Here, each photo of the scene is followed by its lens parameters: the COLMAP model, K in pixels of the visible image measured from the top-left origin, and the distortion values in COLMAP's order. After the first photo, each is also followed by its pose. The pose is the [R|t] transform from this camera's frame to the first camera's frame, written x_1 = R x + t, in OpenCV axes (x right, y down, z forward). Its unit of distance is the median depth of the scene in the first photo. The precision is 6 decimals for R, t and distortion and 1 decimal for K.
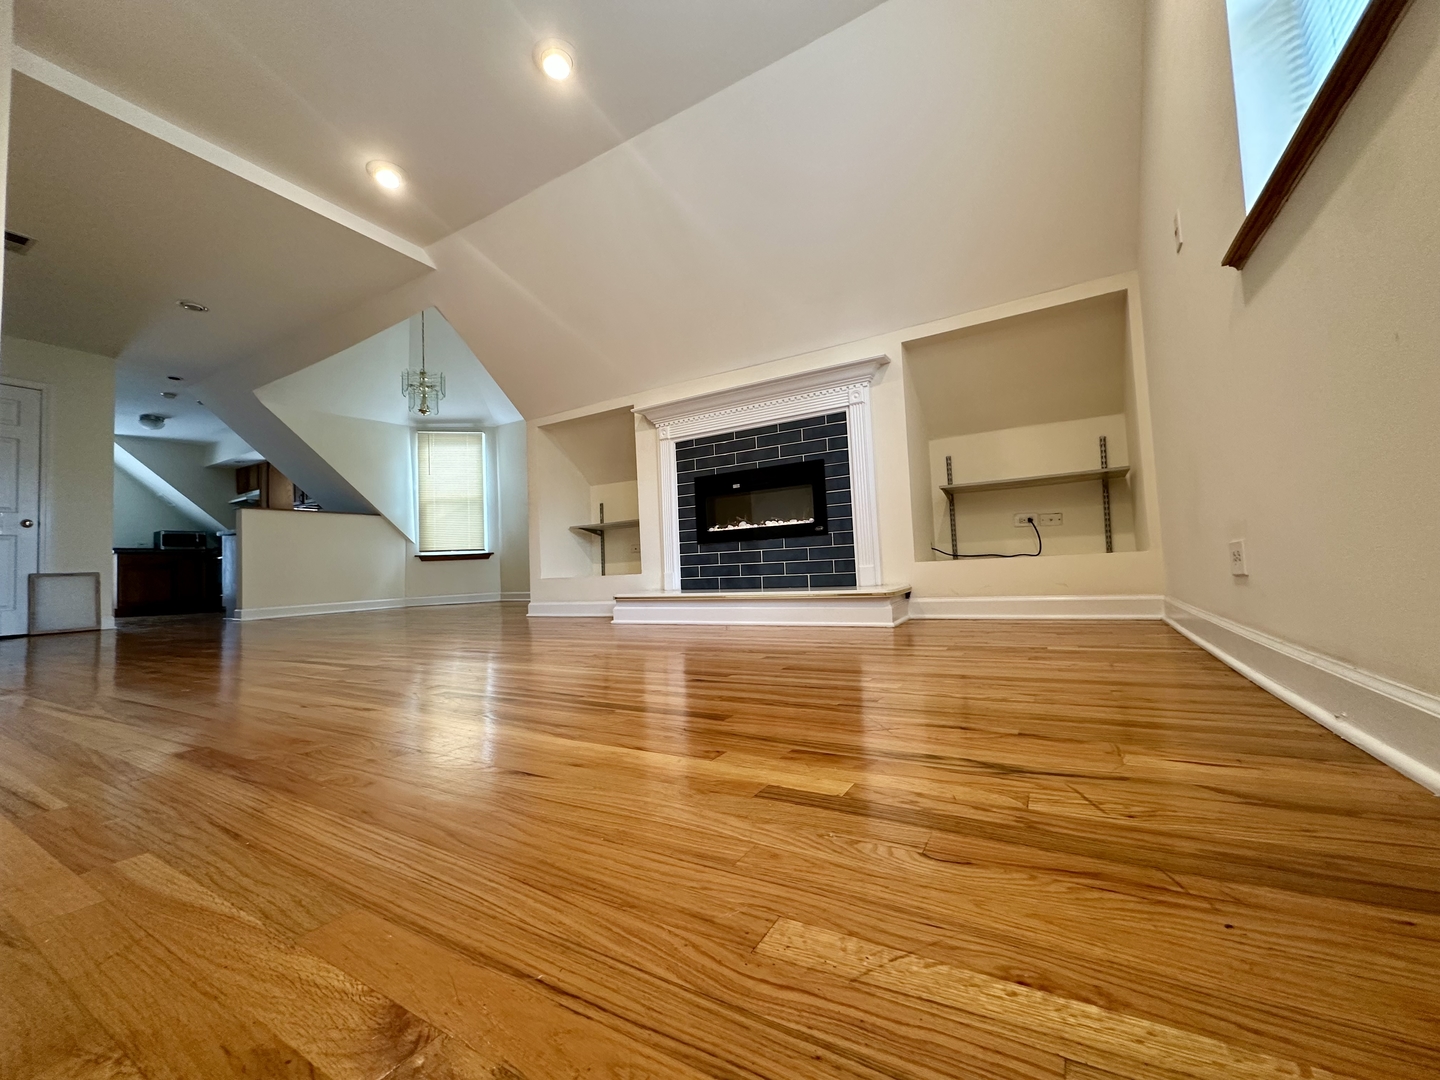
lens RADIAL K [[583.0, 0, 720.0], [0, 583.0, 540.0], [0, 0, 1]] dist [-0.001020, 0.000675]
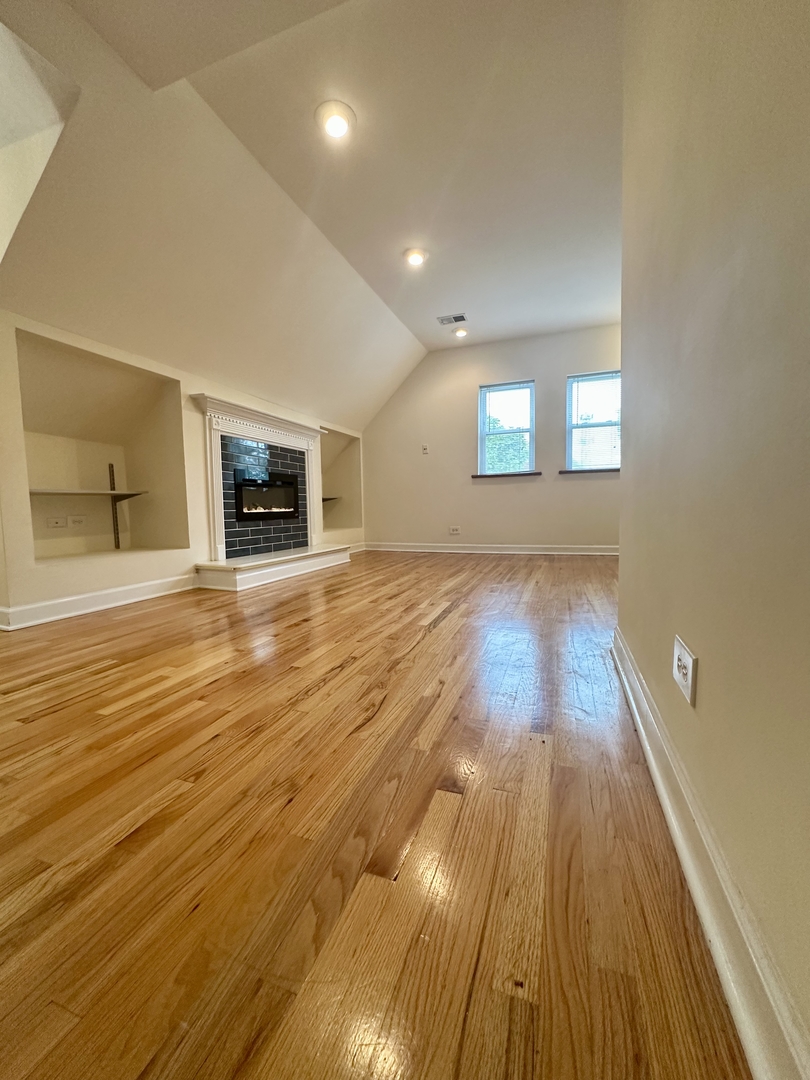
lens RADIAL K [[437.2, 0, 405.0], [0, 437.2, 540.0], [0, 0, 1]] dist [-0.001020, 0.000675]
pose [[-0.187422, -0.032148, 0.981753, -4.531549], [-0.032461, 0.999121, 0.026519, 0.041185], [-0.981743, -0.026898, -0.188301, 3.536358]]
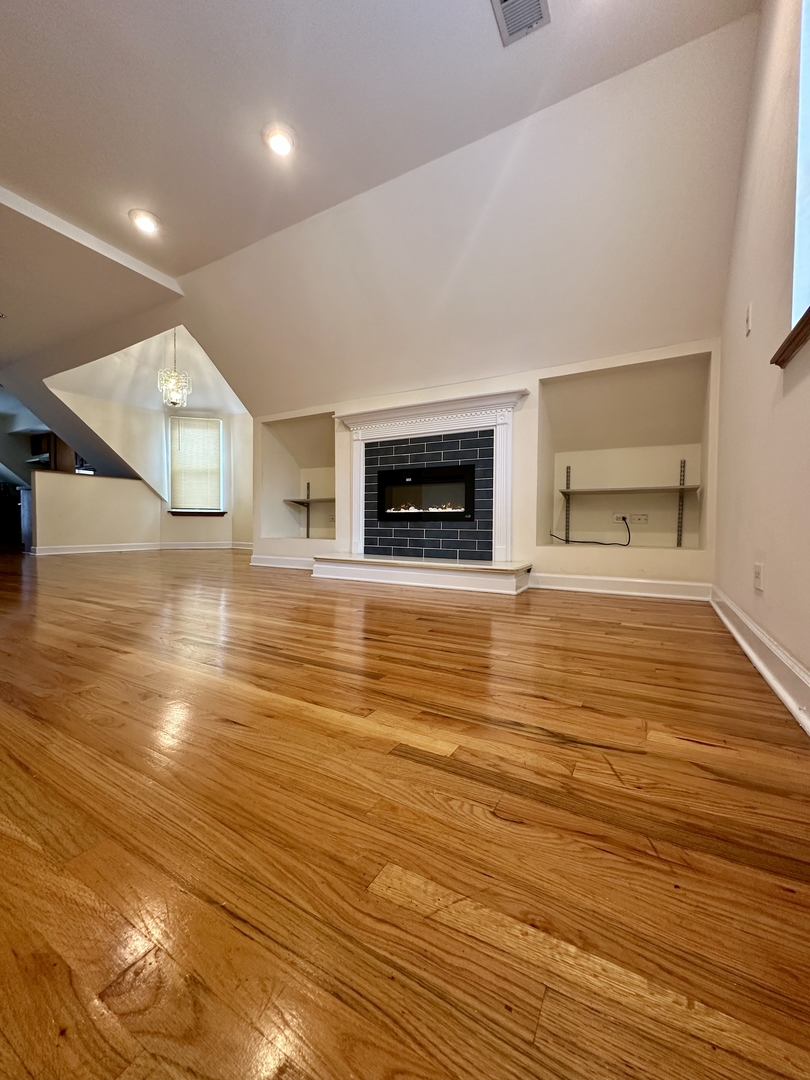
lens RADIAL K [[437.2, 0, 405.0], [0, 437.2, 540.0], [0, 0, 1]] dist [-0.001020, 0.000675]
pose [[0.998552, 0.051868, 0.014282, 0.050826], [-0.052892, 0.995033, 0.084334, -0.164064], [-0.009837, -0.084968, 0.996335, -0.033676]]
